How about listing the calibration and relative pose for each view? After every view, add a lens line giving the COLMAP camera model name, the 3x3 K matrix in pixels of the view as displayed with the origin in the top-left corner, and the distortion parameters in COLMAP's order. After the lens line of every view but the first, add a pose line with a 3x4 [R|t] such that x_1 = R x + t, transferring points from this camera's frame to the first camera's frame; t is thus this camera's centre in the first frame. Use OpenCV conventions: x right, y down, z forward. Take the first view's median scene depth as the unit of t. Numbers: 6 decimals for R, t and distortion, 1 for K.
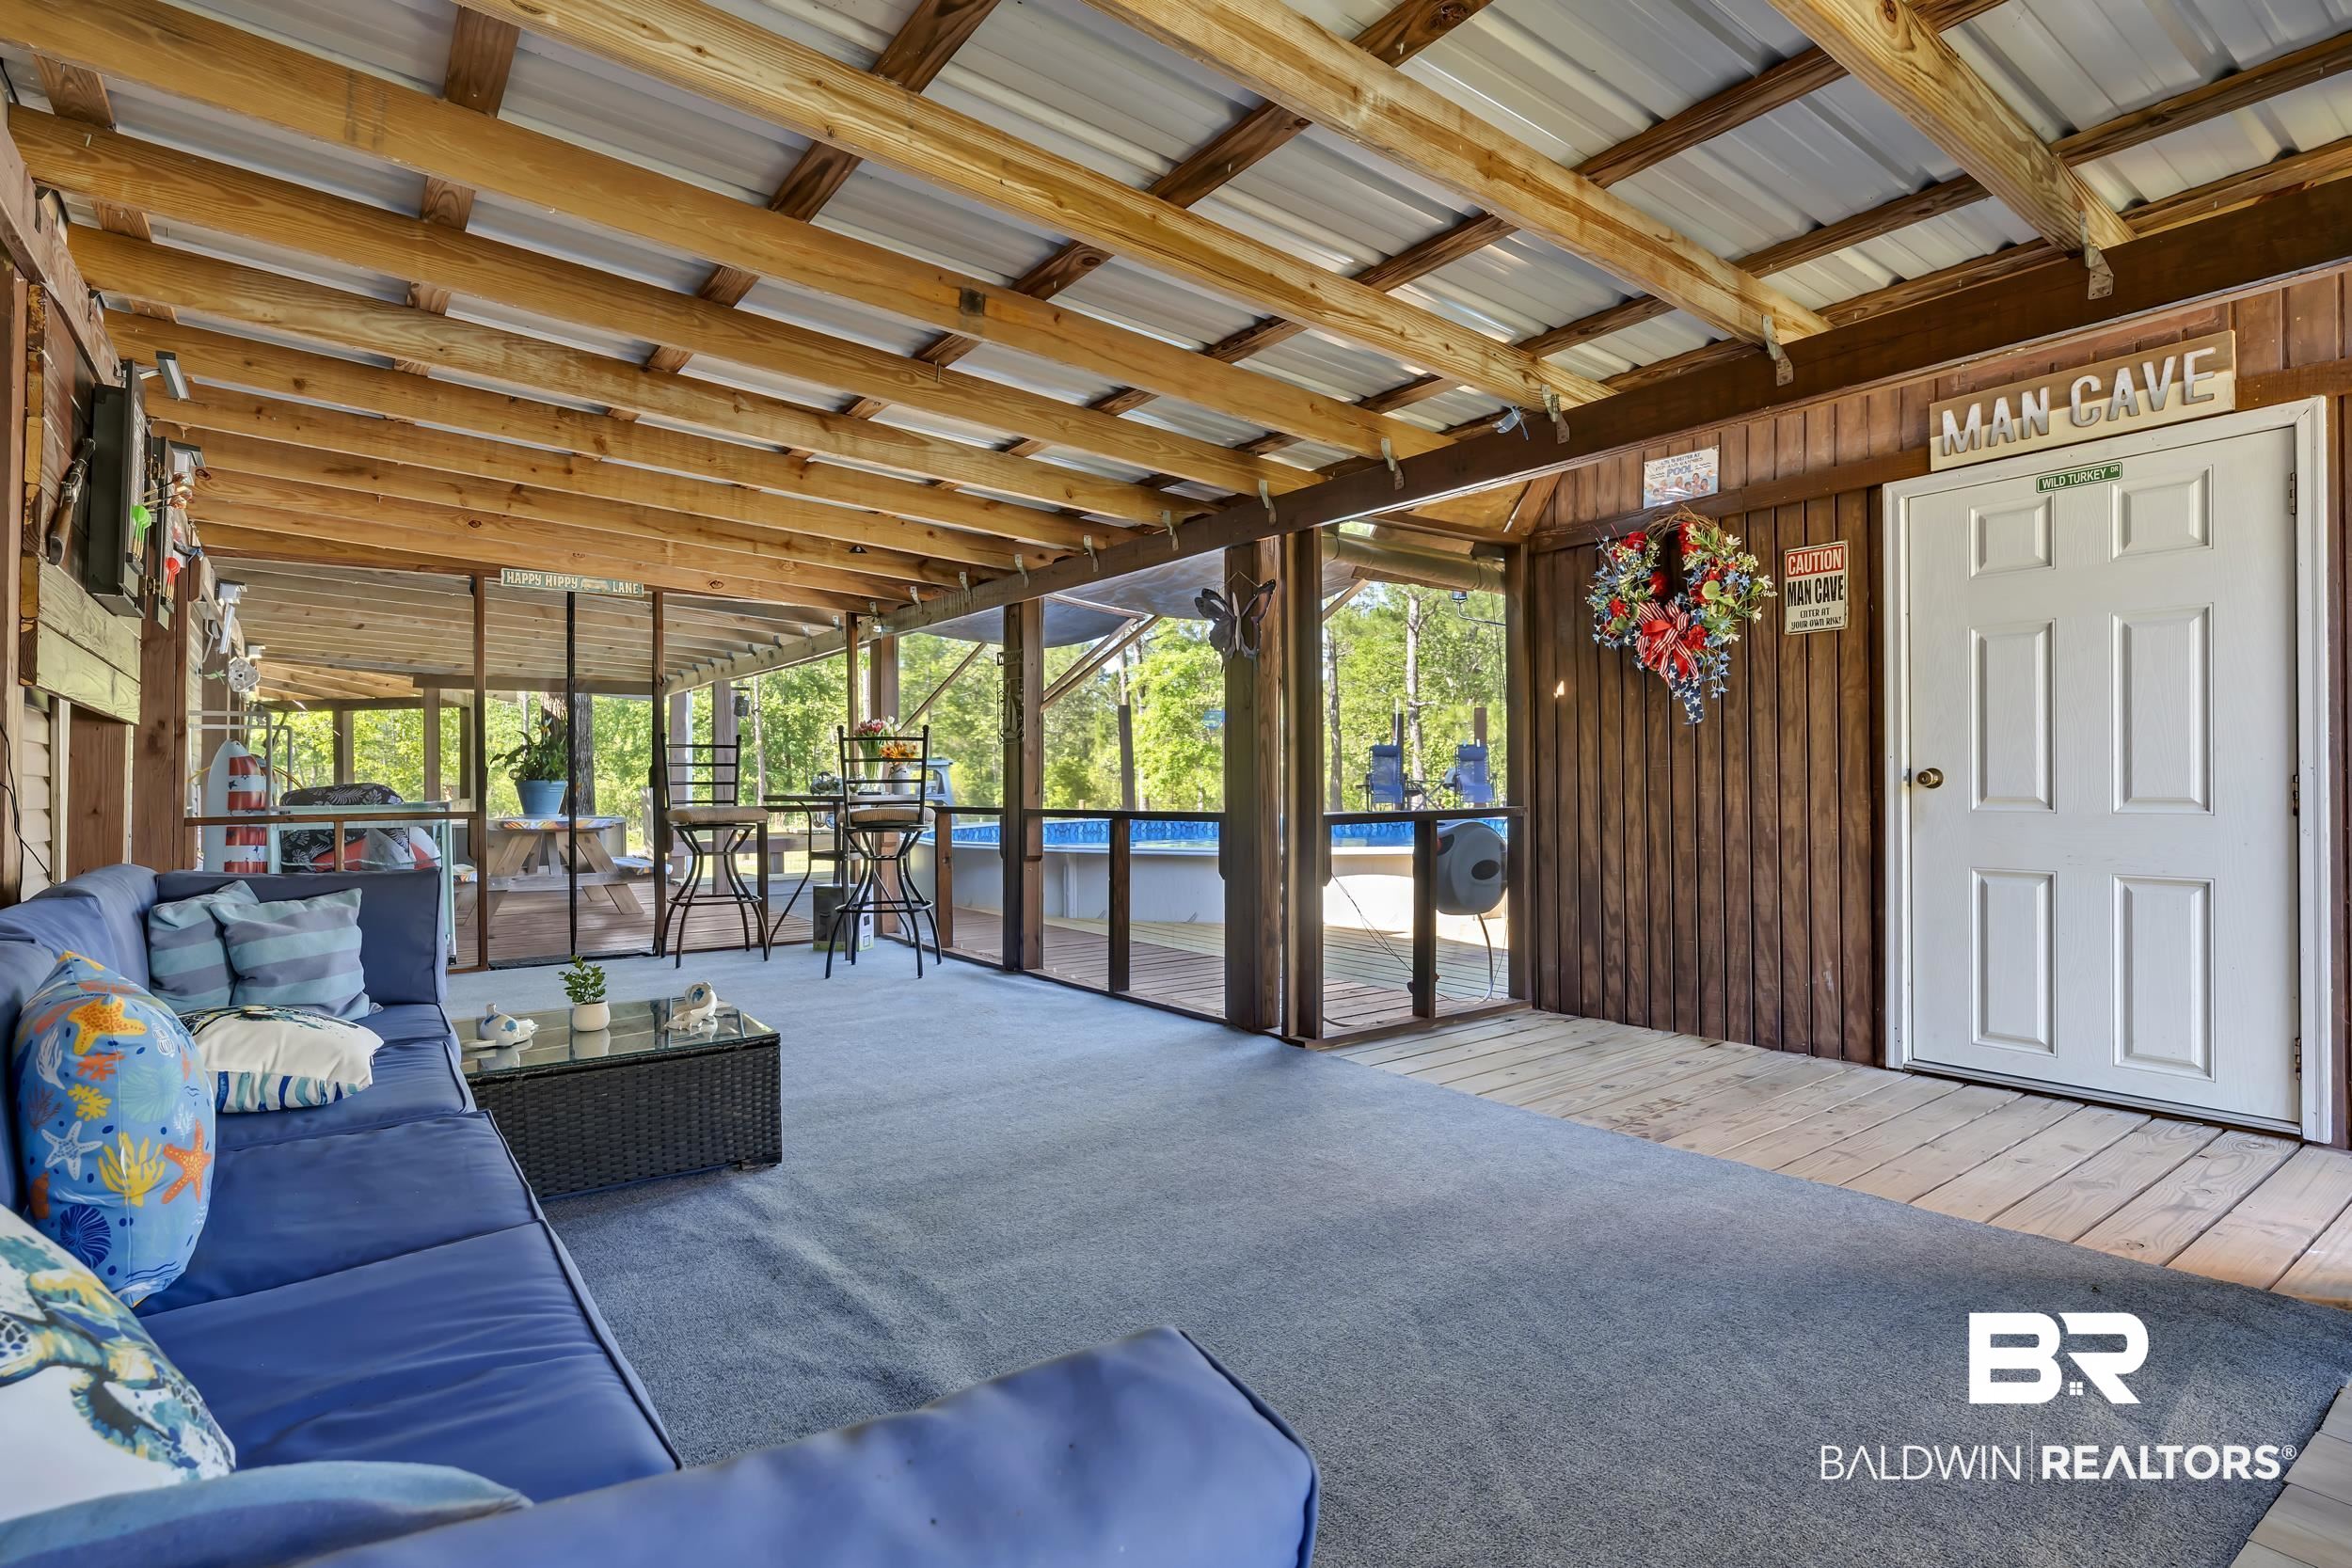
lens RADIAL K [[1122.4, 0, 1179.5], [0, 1122.4, 787.4], [0, 0, 1]] dist [0.000902, 0.000376]
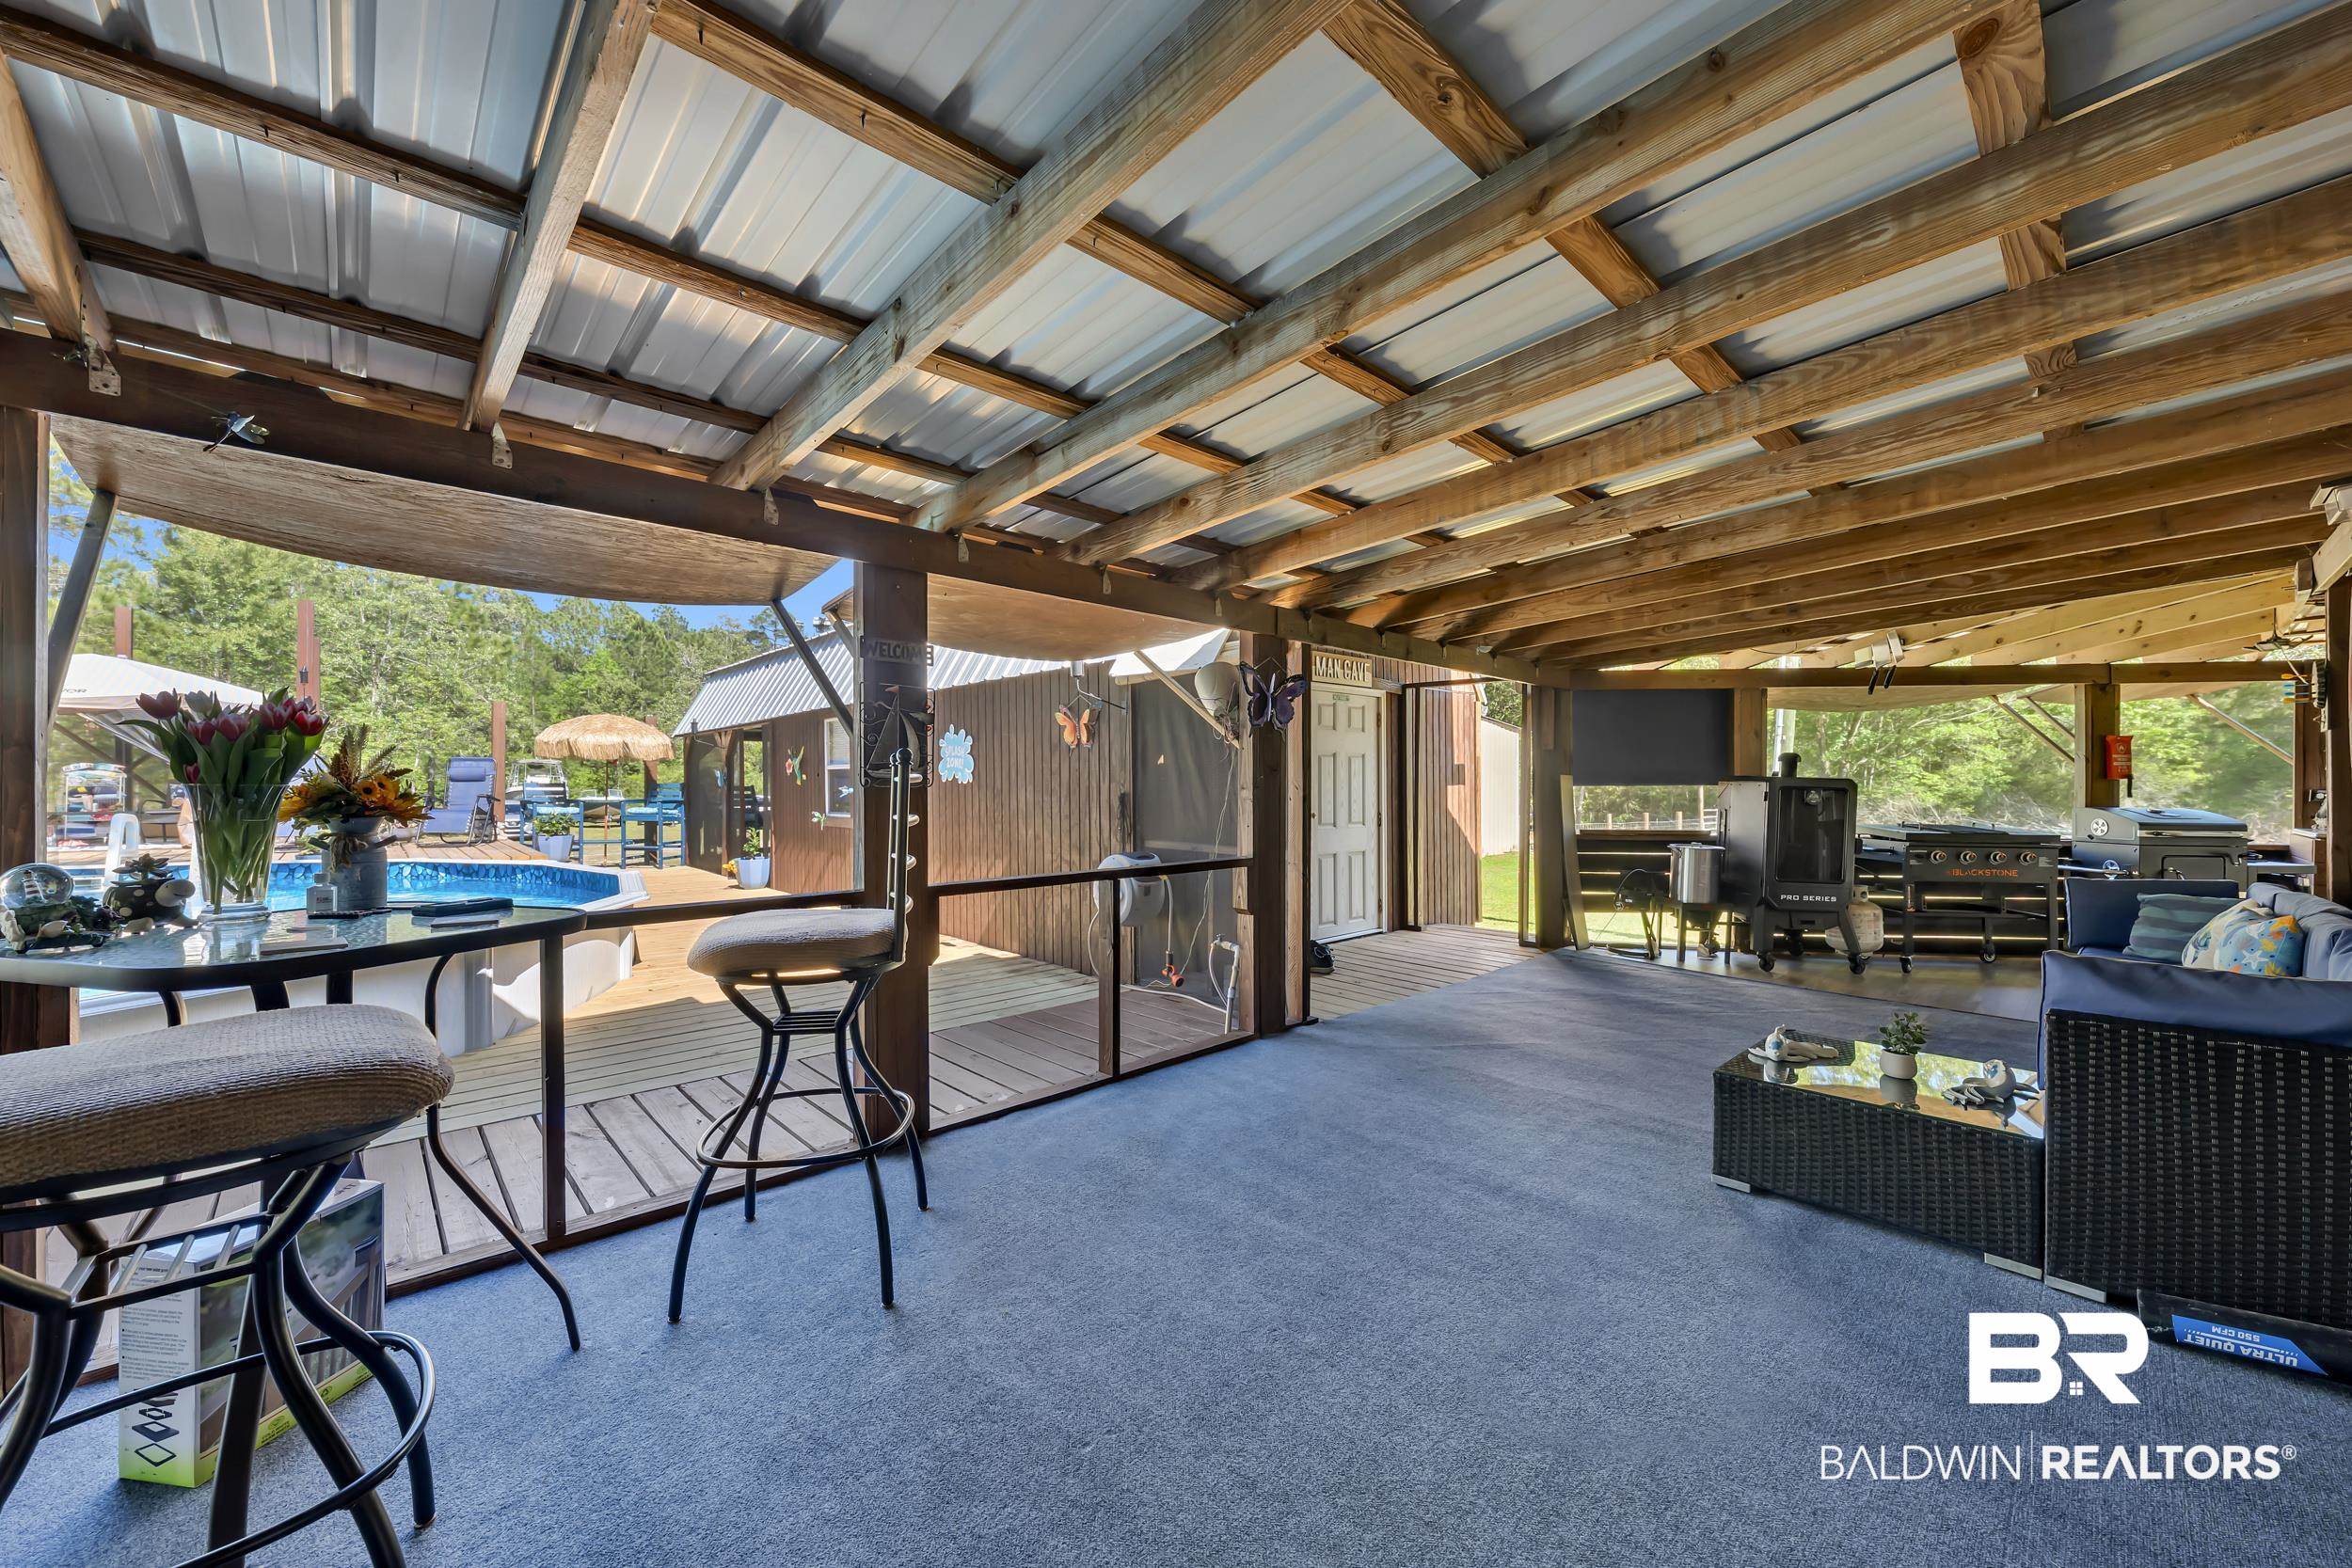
lens RADIAL K [[890.2, 0, 1173.0], [0, 890.2, 782.3], [0, 0, 1]] dist [0.003378, 0.000631]
pose [[-0.096364, 0.007105, 0.995321, -1.029370], [0.004032, 0.999969, -0.006748, -0.061115], [-0.995338, 0.003363, -0.096390, 1.374213]]
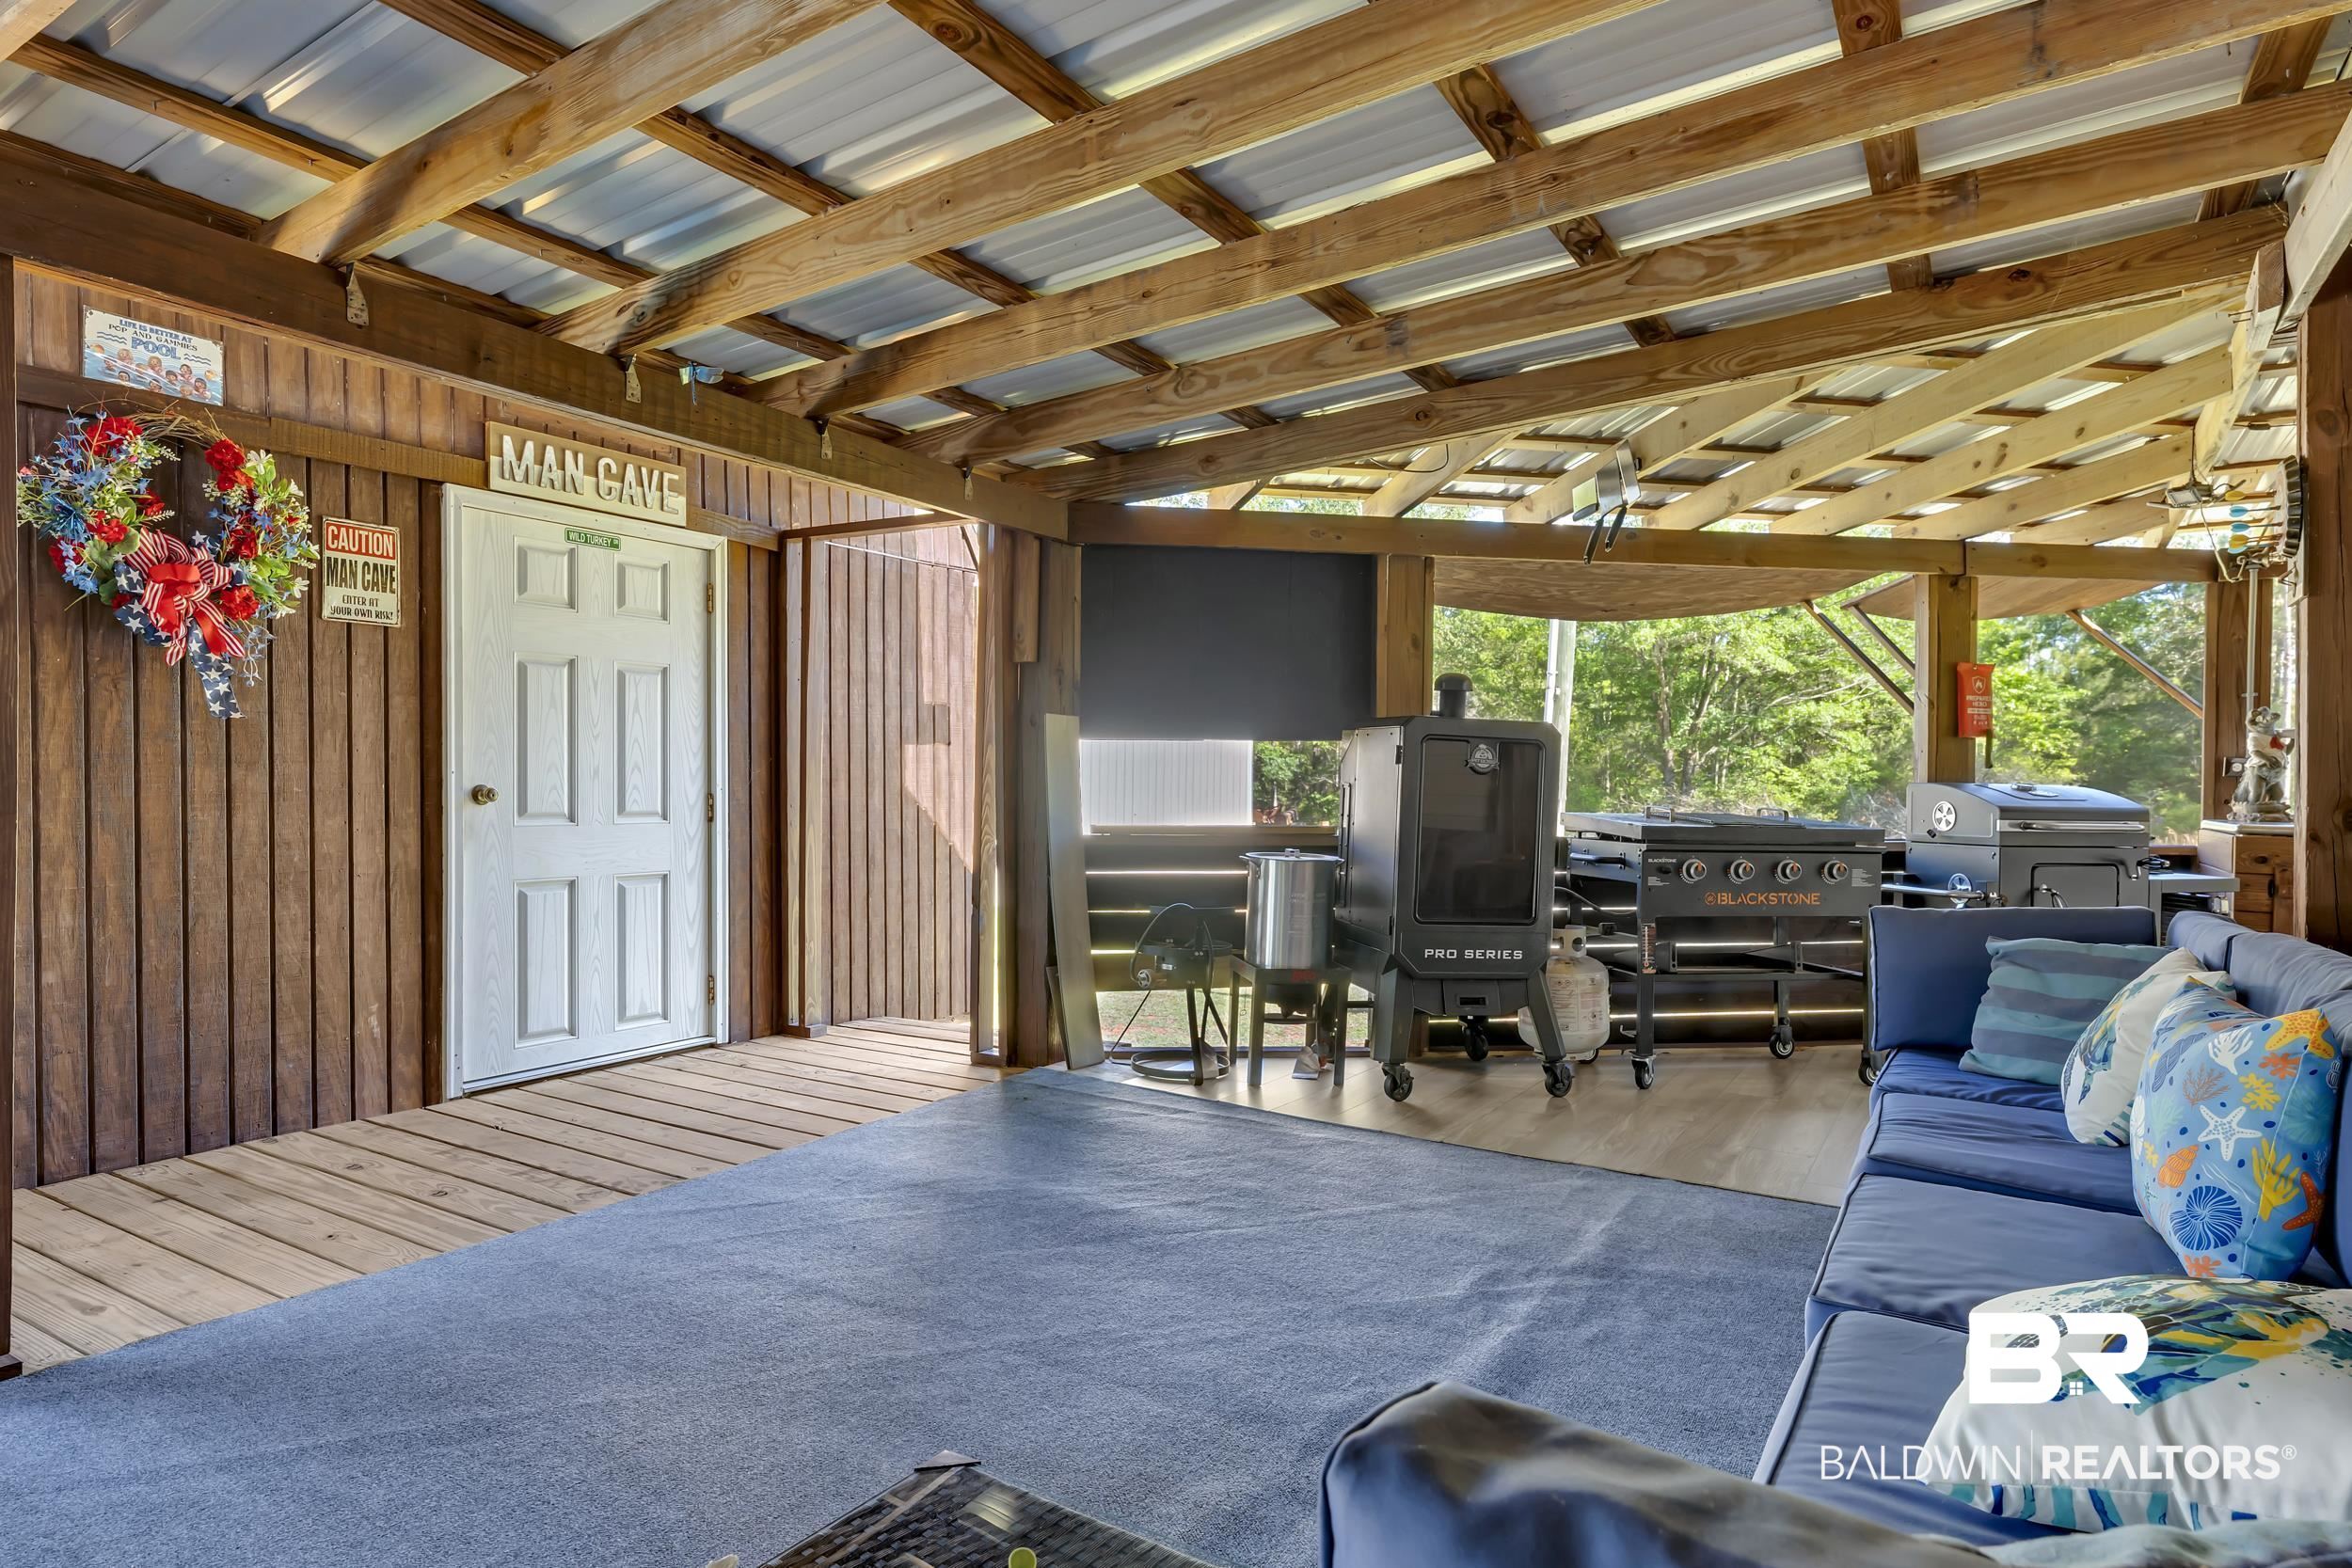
lens RADIAL K [[1271.0, 0, 1176.7], [0, 1271.0, 789.6], [0, 0, 1]] dist [0.012167, -0.003309]
pose [[-0.332641, 0.001719, 0.943052, -0.573893], [-0.000335, 0.999998, -0.001941, -0.010045], [-0.943053, -0.000961, -0.332640, 0.755381]]
